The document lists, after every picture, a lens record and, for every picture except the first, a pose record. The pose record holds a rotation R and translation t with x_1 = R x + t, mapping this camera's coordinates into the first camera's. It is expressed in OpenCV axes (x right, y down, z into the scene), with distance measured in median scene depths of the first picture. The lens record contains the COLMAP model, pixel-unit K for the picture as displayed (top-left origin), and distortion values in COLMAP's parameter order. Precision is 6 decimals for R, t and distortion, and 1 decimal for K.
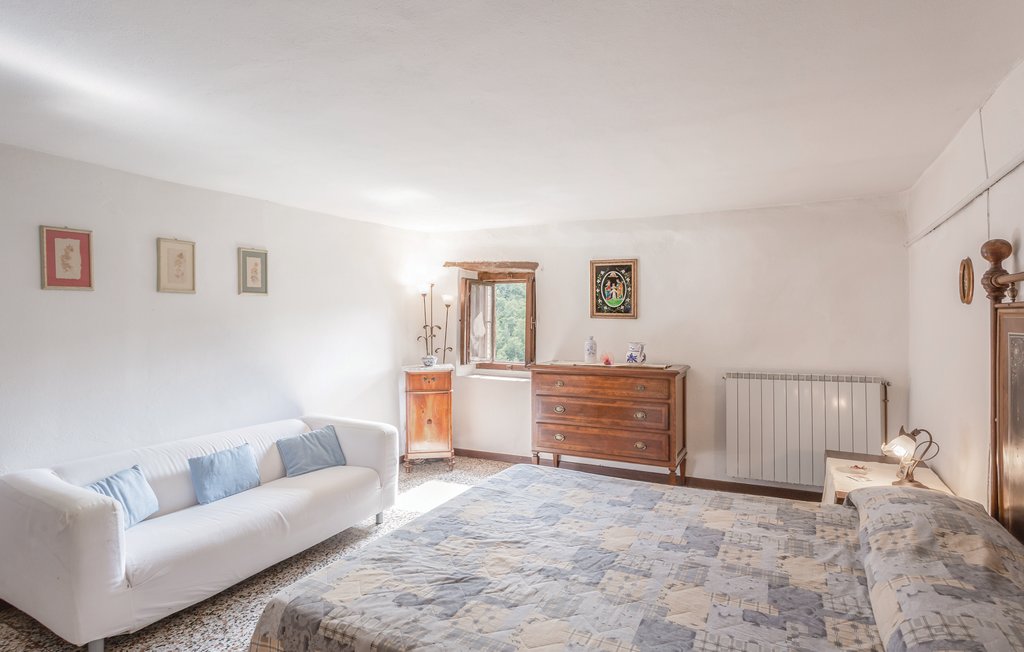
lens RADIAL K [[539.5, 0, 512.0], [0, 539.5, 326.0], [0, 0, 1]] dist [-0.002076, -0.000168]
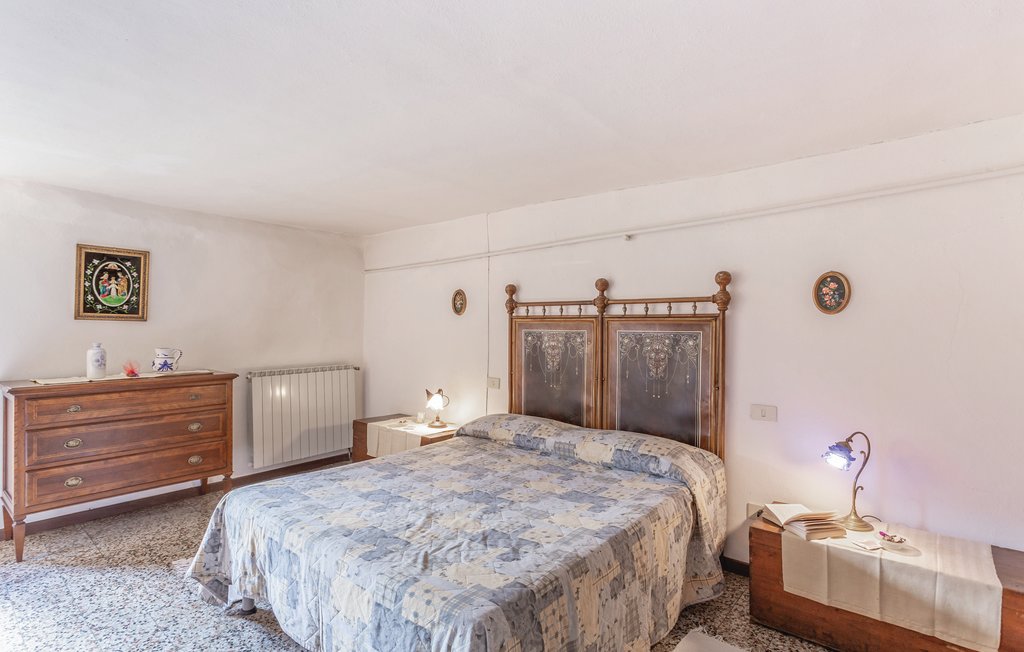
lens RADIAL K [[516.5, 0, 512.0], [0, 516.5, 326.0], [0, 0, 1]] dist [-0.004431, -0.000300]
pose [[0.205488, 0.000802, 0.978659, -0.491138], [0.007747, 0.999967, -0.002446, 0.001113], [-0.978629, 0.008084, 0.205475, 0.284894]]
